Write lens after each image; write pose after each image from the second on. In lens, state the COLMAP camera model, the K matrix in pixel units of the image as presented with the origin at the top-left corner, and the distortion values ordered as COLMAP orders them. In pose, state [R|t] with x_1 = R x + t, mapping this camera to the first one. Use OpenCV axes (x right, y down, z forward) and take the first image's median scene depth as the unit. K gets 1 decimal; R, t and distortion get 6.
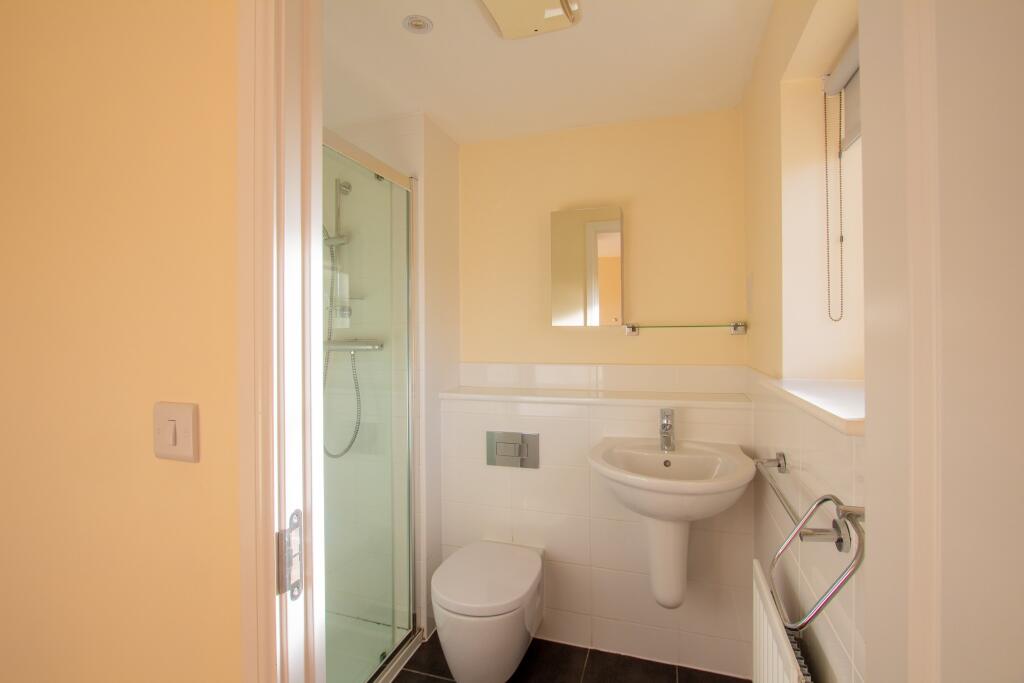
lens RADIAL K [[505.4, 0, 470.3], [0, 505.4, 327.8], [0, 0, 1]] dist [-0.013217, -0.001259]
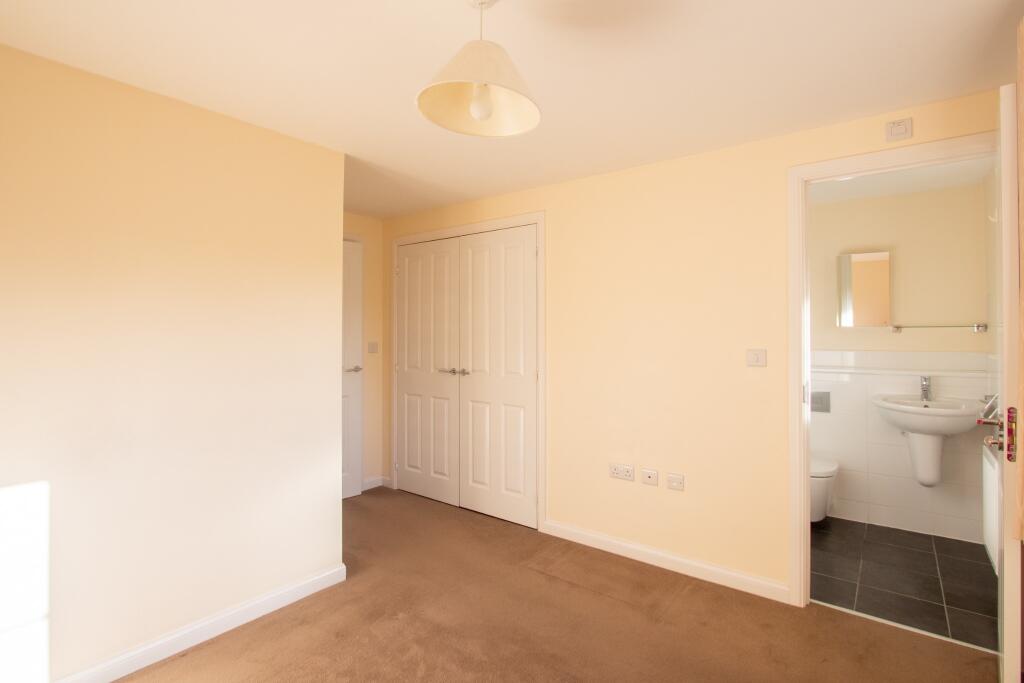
lens RADIAL K [[505.4, 0, 470.3], [0, 505.4, 327.8], [0, 0, 1]] dist [-0.013217, -0.001259]
pose [[0.943429, -0.000099, -0.331575, -0.487342], [0.000010, 1.000000, -0.000268, 0.000794], [0.331575, 0.000249, 0.943429, -1.068238]]
